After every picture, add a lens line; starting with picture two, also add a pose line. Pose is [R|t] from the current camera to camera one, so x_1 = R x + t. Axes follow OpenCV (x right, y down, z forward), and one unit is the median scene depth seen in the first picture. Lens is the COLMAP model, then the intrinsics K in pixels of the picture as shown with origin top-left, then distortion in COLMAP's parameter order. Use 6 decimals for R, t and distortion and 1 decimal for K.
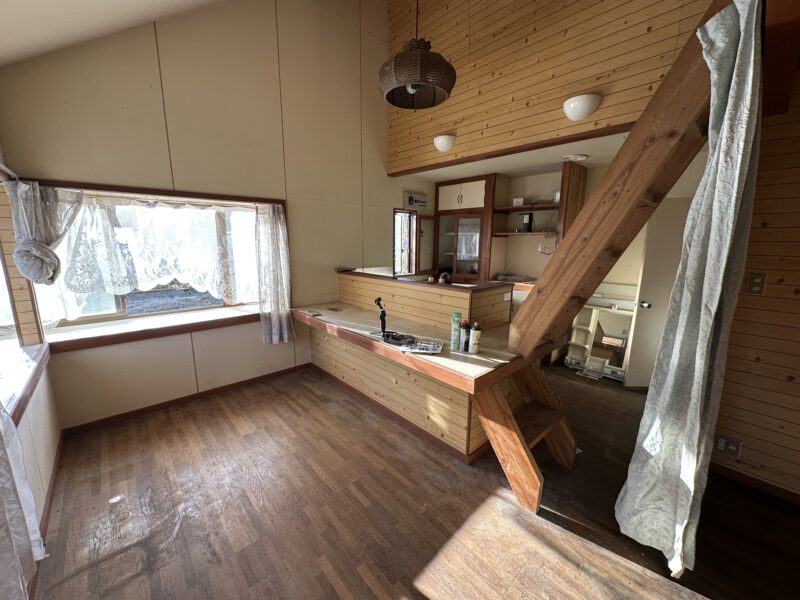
lens RADIAL K [[318.2, 0, 400.0], [0, 318.2, 300.0], [0, 0, 1]] dist [-0.000339, 0.000044]
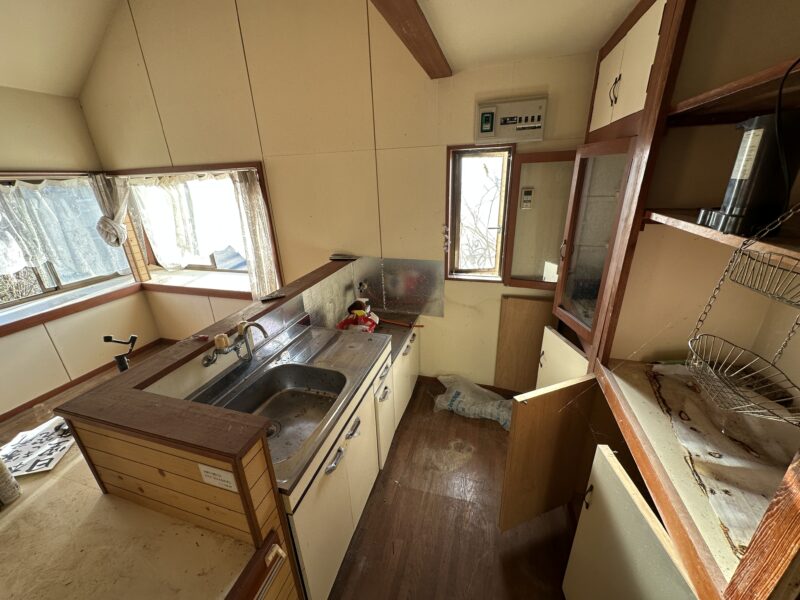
lens RADIAL K [[318.2, 0, 400.0], [0, 318.2, 300.0], [0, 0, 1]] dist [-0.000339, 0.000044]
pose [[0.515955, 0.279456, -0.809750, 0.655175], [-0.124181, 0.959705, 0.252082, -0.275177], [0.847567, -0.029508, 0.529868, 1.053136]]
